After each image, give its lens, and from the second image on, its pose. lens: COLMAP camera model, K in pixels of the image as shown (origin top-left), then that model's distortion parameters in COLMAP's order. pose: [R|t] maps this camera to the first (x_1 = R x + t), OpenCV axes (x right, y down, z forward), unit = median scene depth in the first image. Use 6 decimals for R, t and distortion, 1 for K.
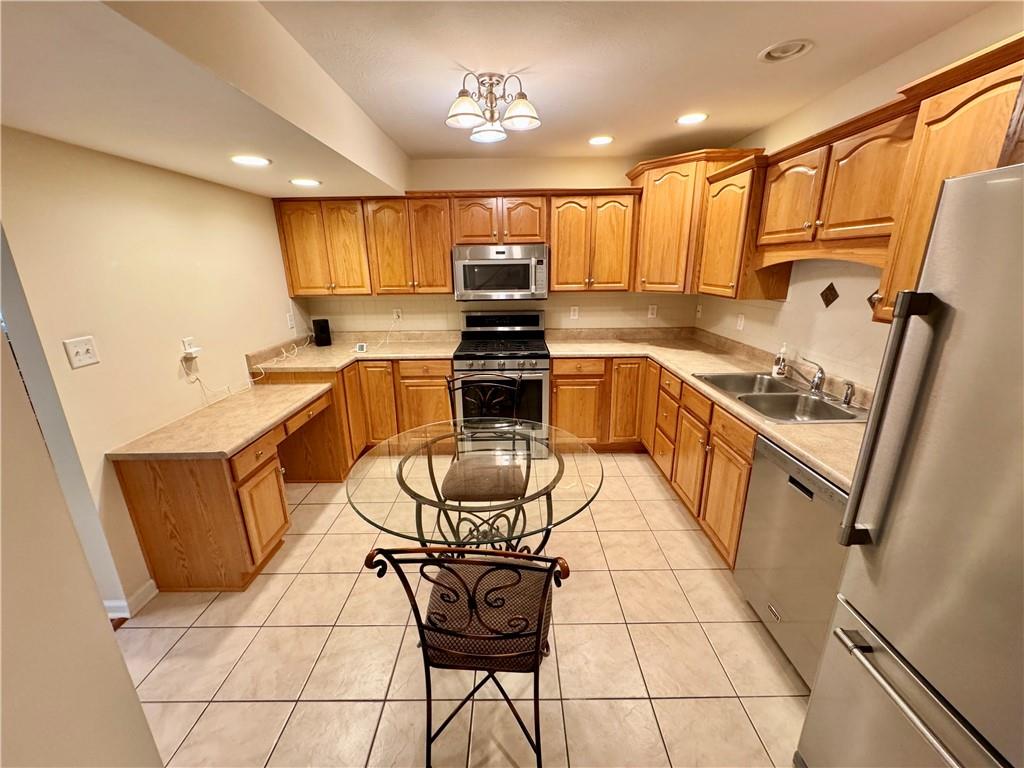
lens RADIAL K [[408.4, 0, 509.8], [0, 408.4, 383.2], [0, 0, 1]] dist [-0.003184, -0.000445]
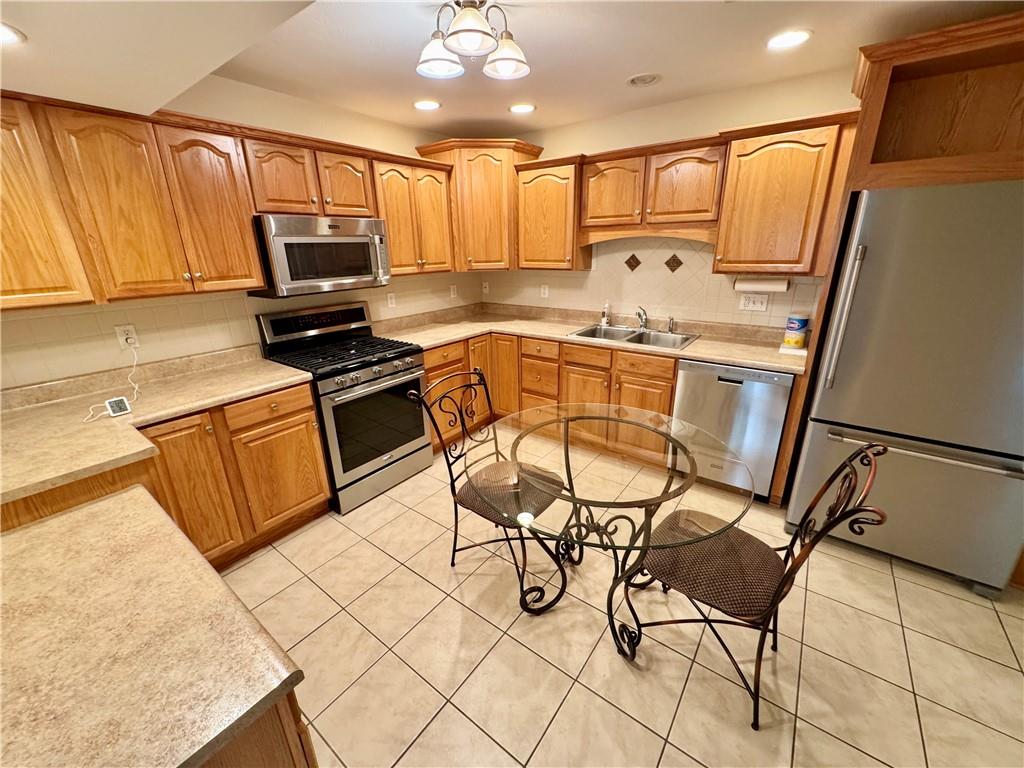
lens RADIAL K [[408.4, 0, 509.8], [0, 408.4, 381.7], [0, 0, 1]] dist [-0.003184, -0.000445]
pose [[0.595266, -0.252434, 0.762847, -0.466347], [0.235509, 0.962489, 0.134725, -0.071861], [-0.768241, 0.099460, 0.632387, 0.308145]]
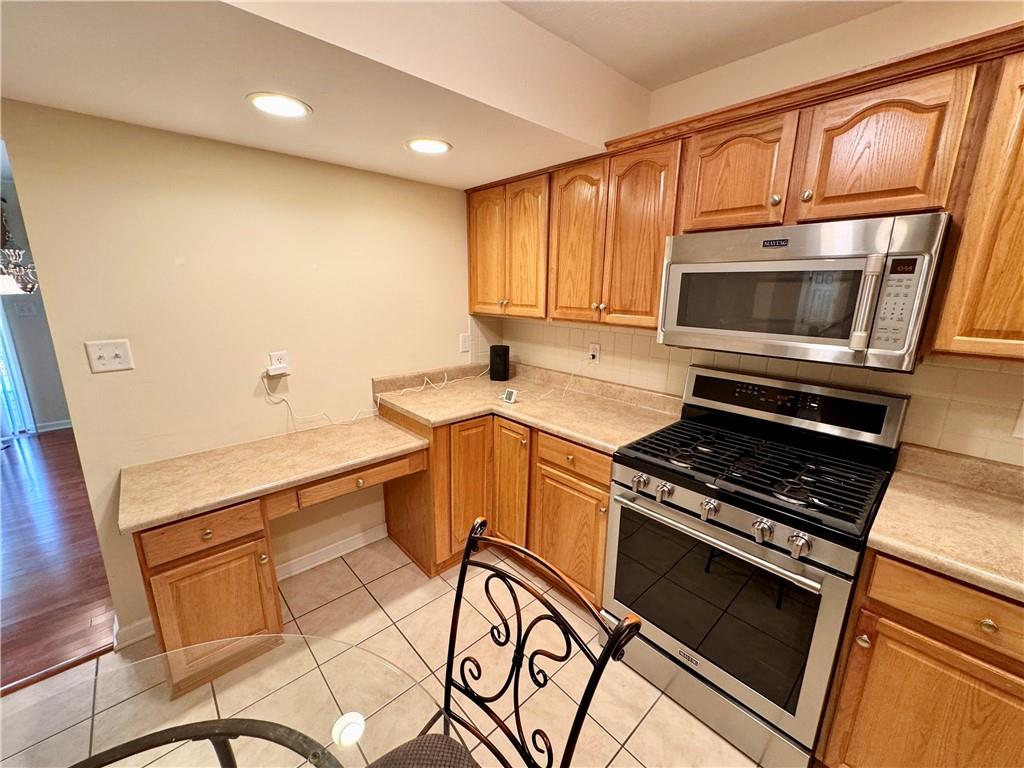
lens RADIAL K [[408.4, 0, 509.7], [0, 408.4, 383.2], [0, 0, 1]] dist [-0.003184, -0.000445]
pose [[0.679898, 0.191553, -0.707846, 0.110227], [-0.225379, 0.973143, 0.046865, -0.142105], [0.697813, 0.127670, 0.704810, 0.541470]]
